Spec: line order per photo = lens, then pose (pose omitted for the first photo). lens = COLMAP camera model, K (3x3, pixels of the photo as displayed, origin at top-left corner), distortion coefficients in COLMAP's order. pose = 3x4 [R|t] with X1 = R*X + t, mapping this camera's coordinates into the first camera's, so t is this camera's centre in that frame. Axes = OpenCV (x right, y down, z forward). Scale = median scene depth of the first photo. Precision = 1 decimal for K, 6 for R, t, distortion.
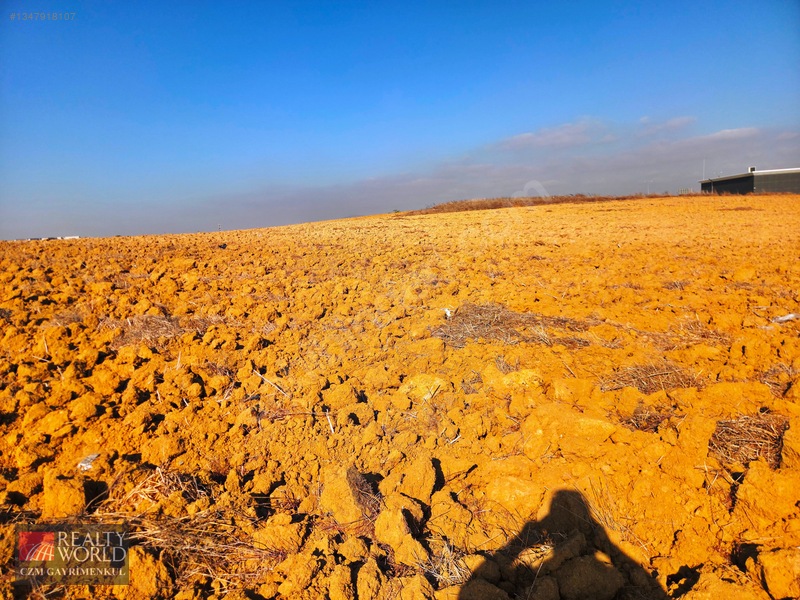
lens RADIAL K [[538.2, 0, 387.5], [0, 538.2, 299.5], [0, 0, 1]] dist [0.079839, -0.070882]
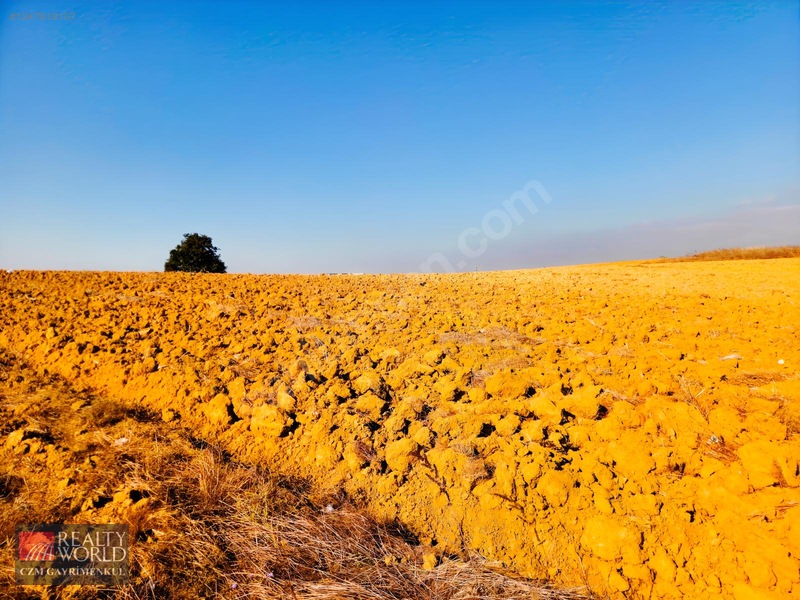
lens RADIAL K [[538.2, 0, 401.0], [0, 538.2, 297.3], [0, 0, 1]] dist [0.079839, -0.070882]
pose [[0.901600, 0.058658, -0.428575, 0.579531], [-0.093768, 0.993708, -0.061256, 0.045359], [0.422285, 0.095415, 0.901427, -0.479447]]
